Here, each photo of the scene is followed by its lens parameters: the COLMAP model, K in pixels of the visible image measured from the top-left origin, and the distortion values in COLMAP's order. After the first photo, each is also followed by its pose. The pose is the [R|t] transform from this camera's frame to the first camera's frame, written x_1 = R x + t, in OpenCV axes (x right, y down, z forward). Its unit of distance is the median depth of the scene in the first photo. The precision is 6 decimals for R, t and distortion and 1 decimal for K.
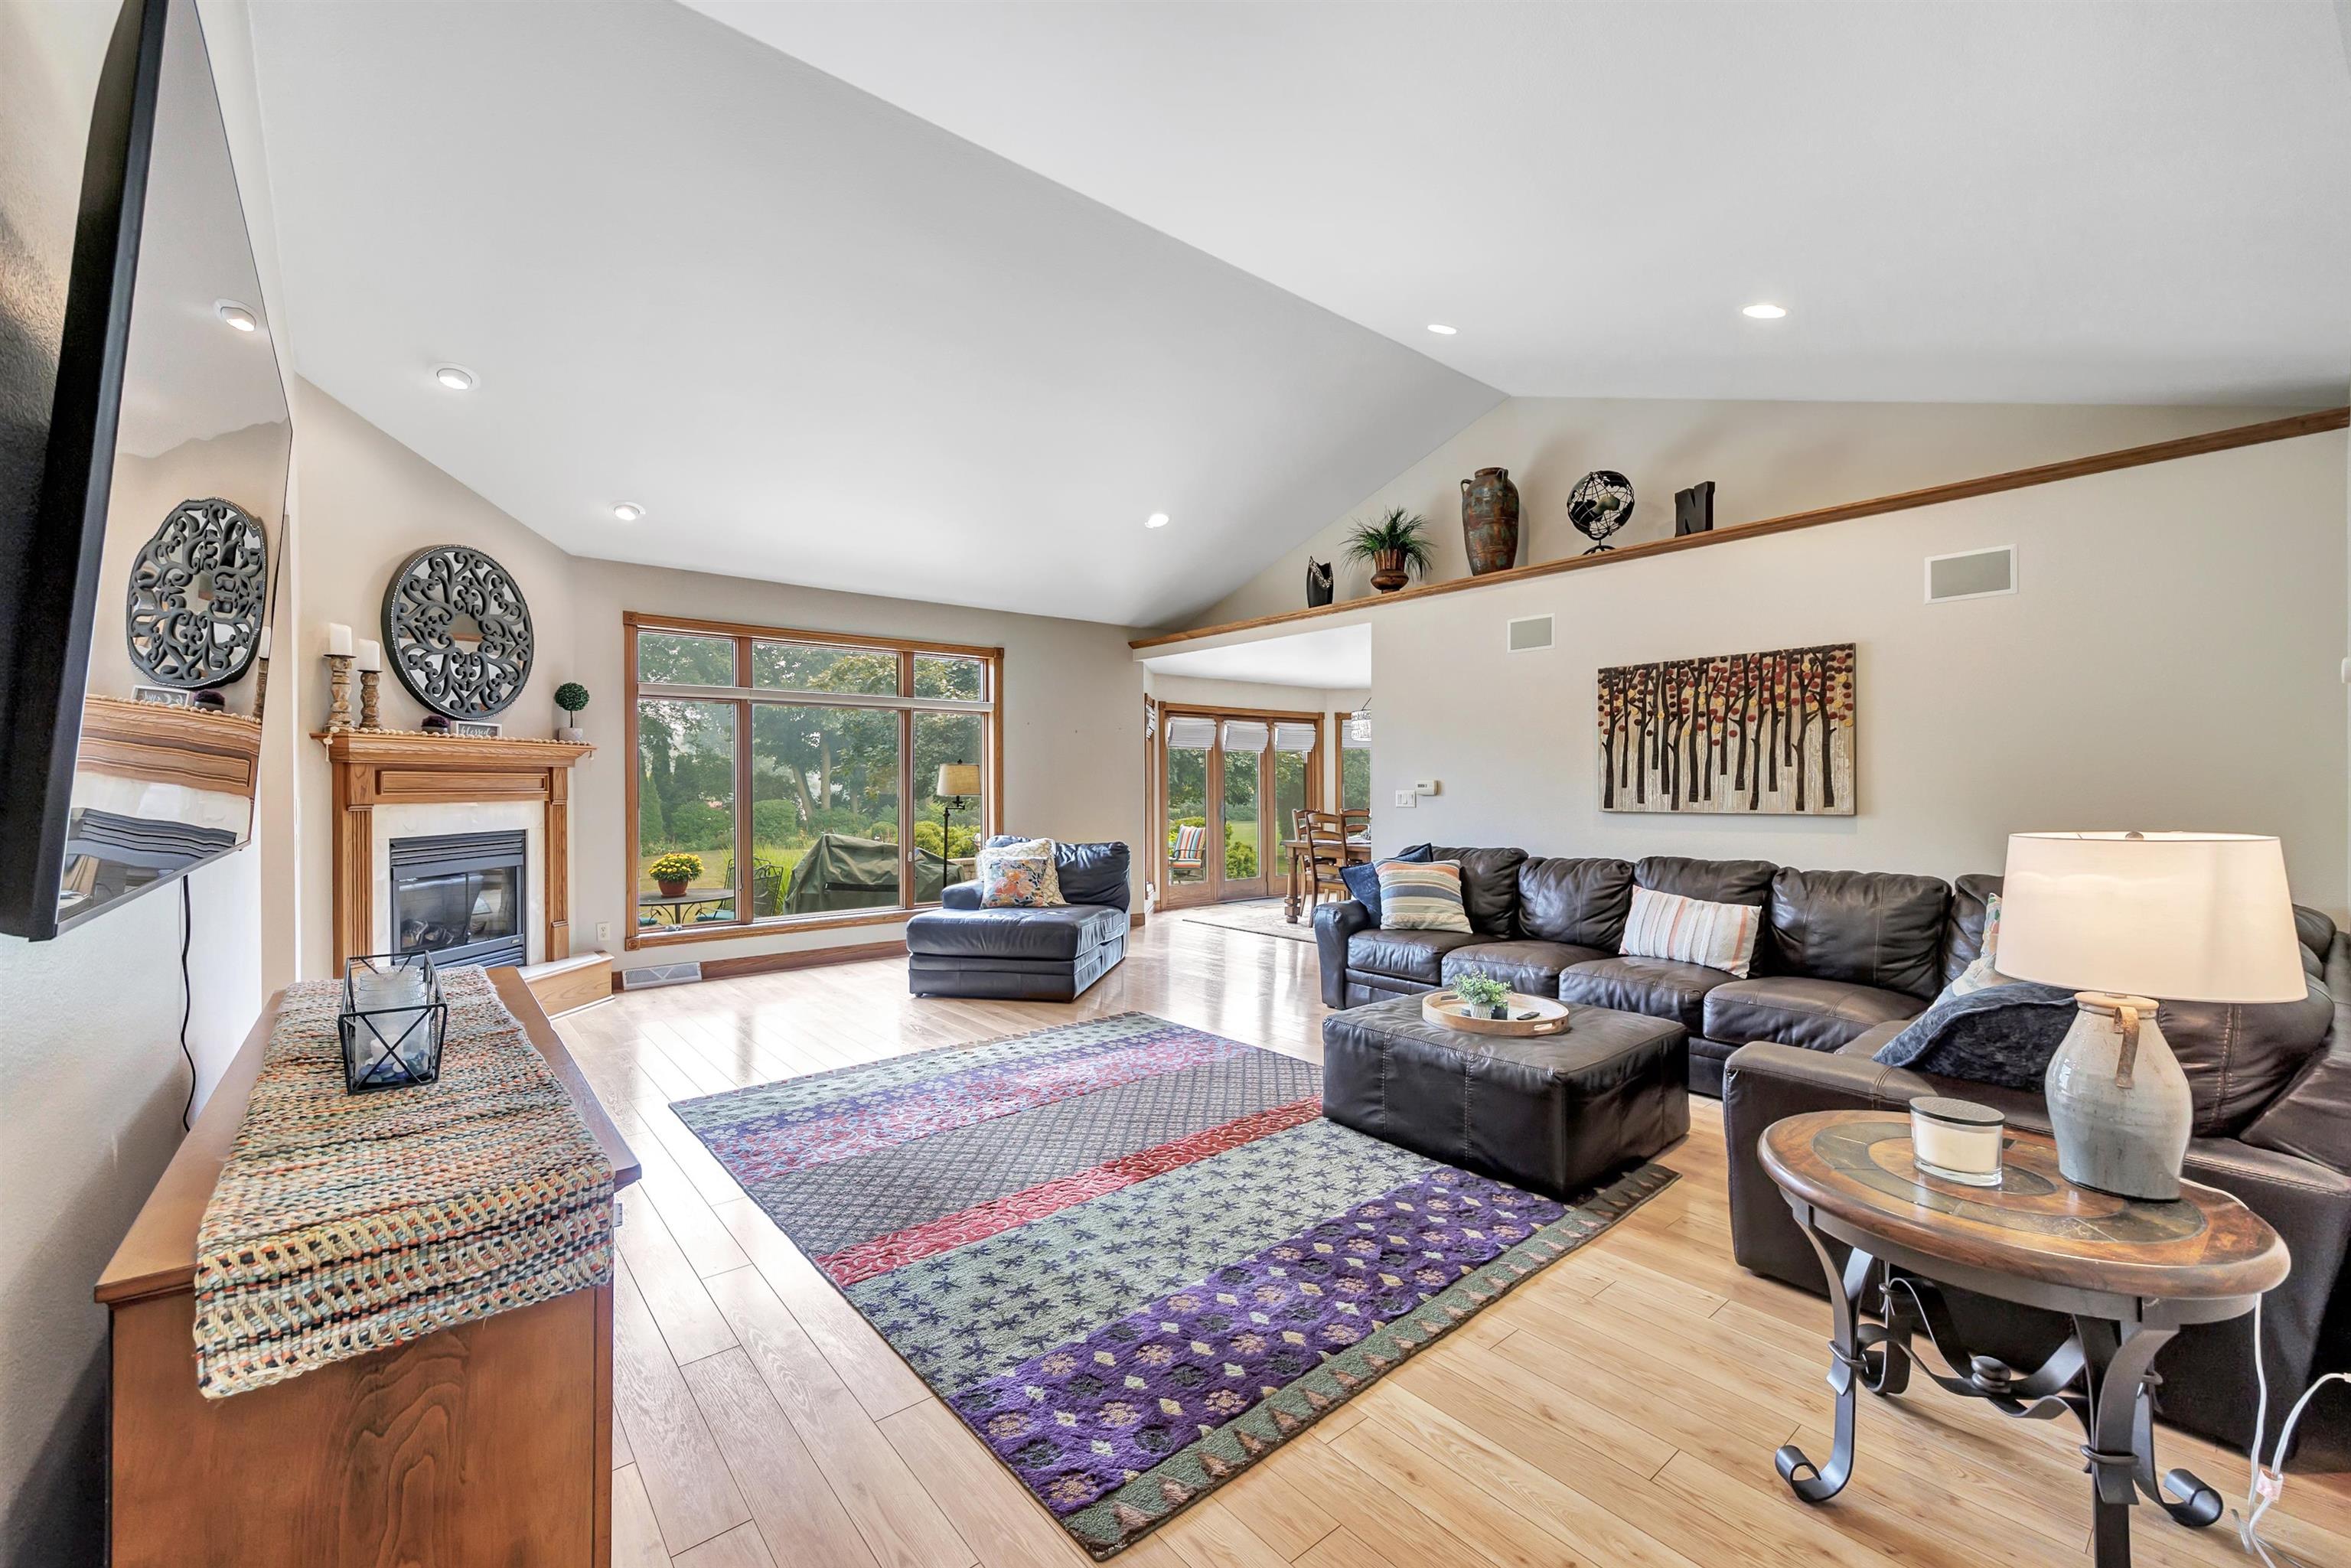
lens RADIAL K [[950.3, 0, 1182.5], [0, 950.3, 783.7], [0, 0, 1]] dist [0.000154, 0.000135]
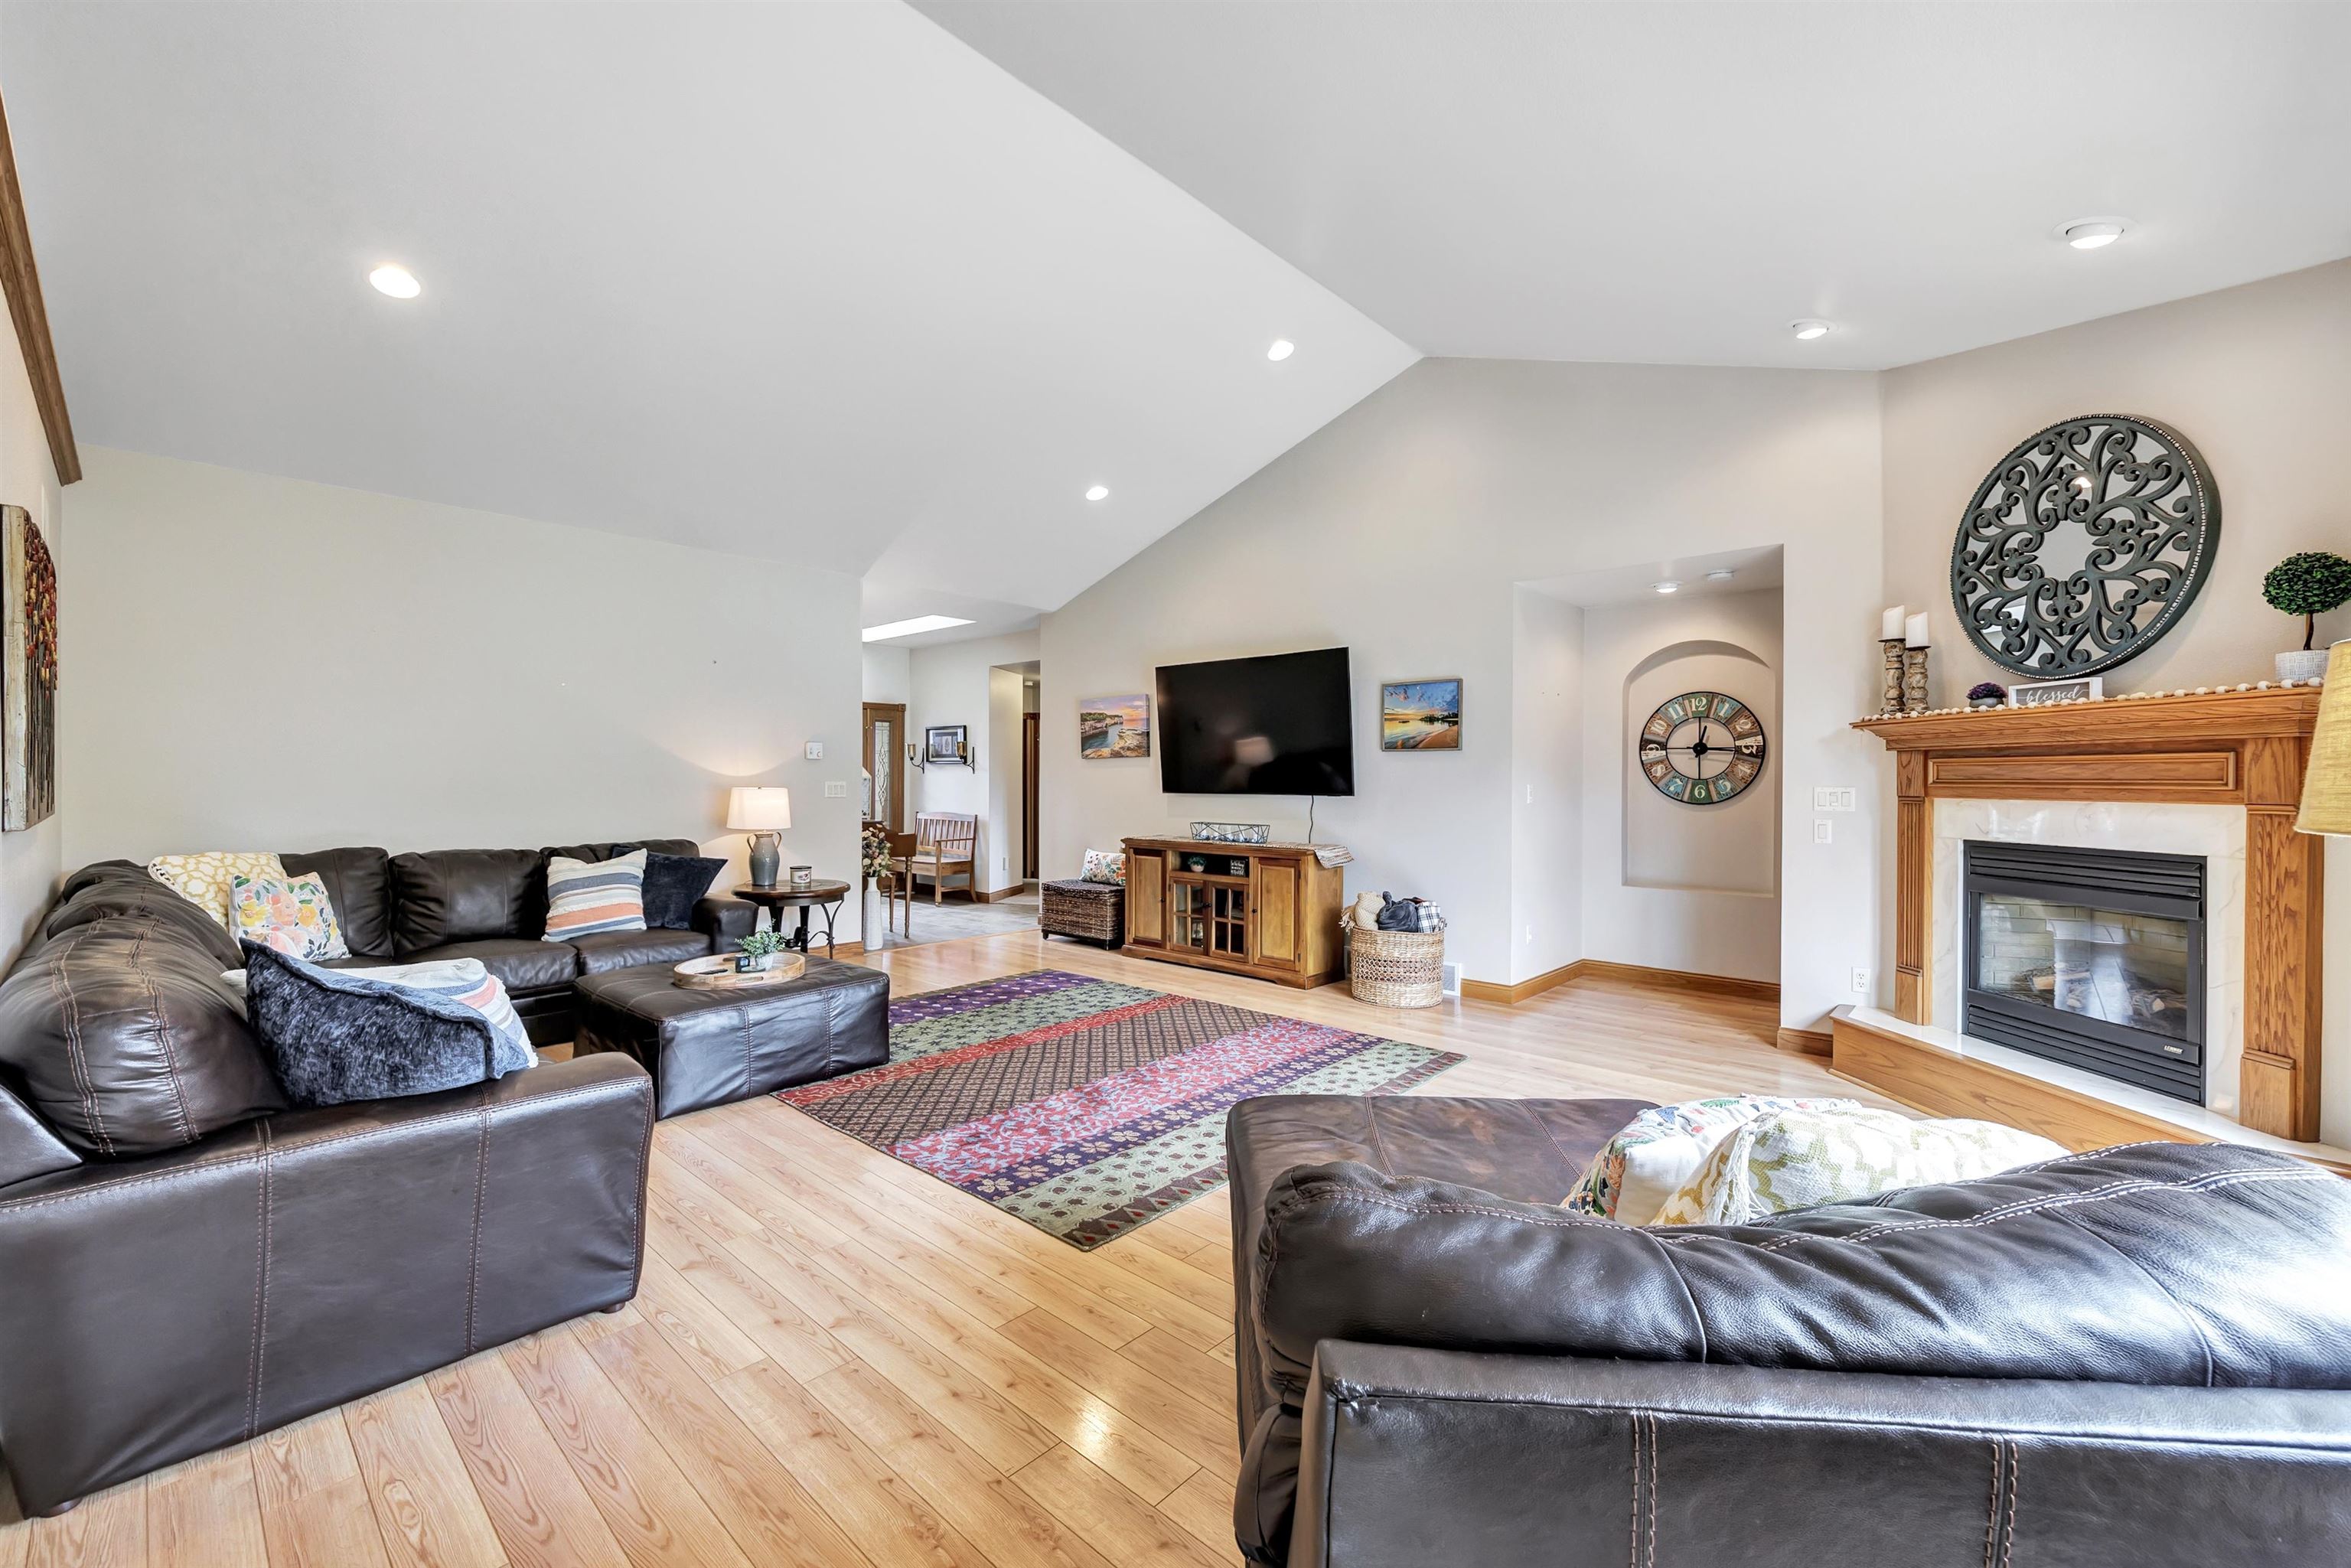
lens RADIAL K [[950.3, 0, 1160.9], [0, 950.3, 778.7], [0, 0, 1]] dist [0.000154, 0.000135]
pose [[-0.993331, 0.001341, -0.115291, -0.035970], [0.000560, 0.999977, 0.006807, -0.000350], [0.115298, 0.006697, -0.993308, 1.678993]]
